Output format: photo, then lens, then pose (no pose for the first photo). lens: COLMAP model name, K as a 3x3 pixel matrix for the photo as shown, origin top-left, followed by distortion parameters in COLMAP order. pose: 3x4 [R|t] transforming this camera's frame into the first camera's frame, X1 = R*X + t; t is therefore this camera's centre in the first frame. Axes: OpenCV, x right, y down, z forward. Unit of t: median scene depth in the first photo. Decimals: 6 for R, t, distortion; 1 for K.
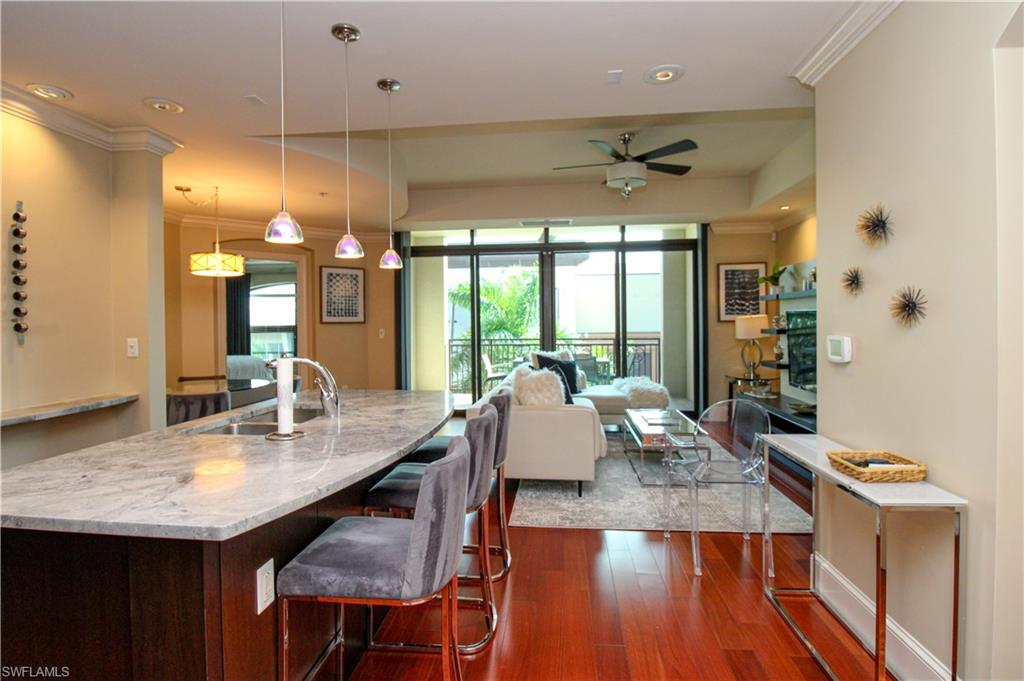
lens RADIAL K [[502.8, 0, 509.4], [0, 502.8, 330.8], [0, 0, 1]] dist [-0.002348, -0.000465]
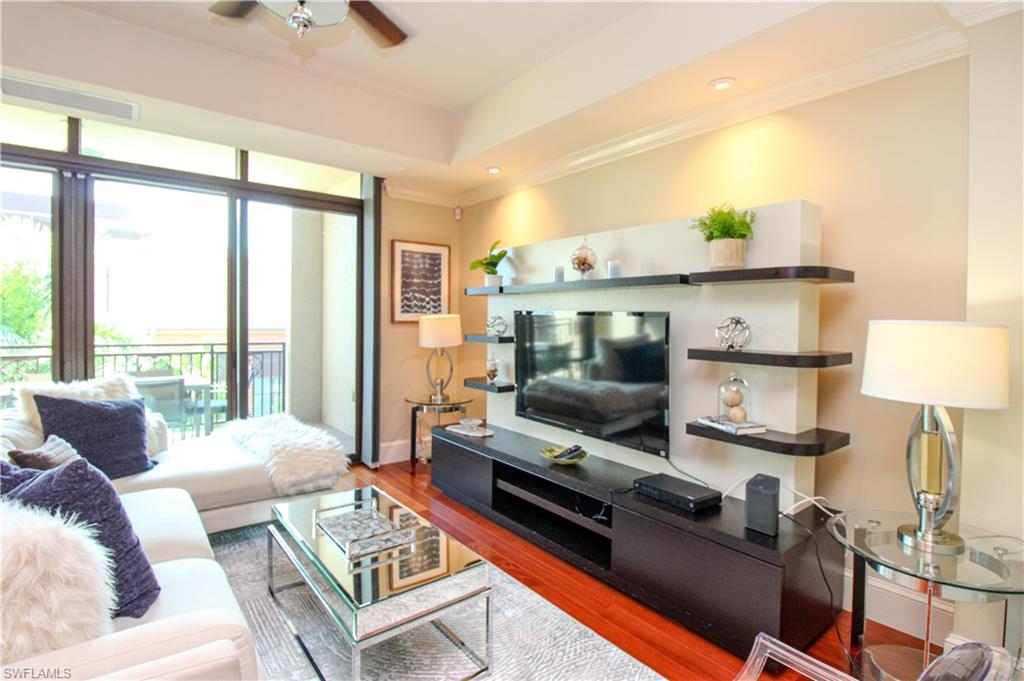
lens RADIAL K [[502.8, 0, 509.4], [0, 502.8, 330.8], [0, 0, 1]] dist [-0.002348, -0.000465]
pose [[0.714630, 0.002206, 0.699499, 0.042337], [-0.008714, 0.999946, 0.005749, -0.012213], [-0.699449, -0.010204, 0.714610, 0.386883]]
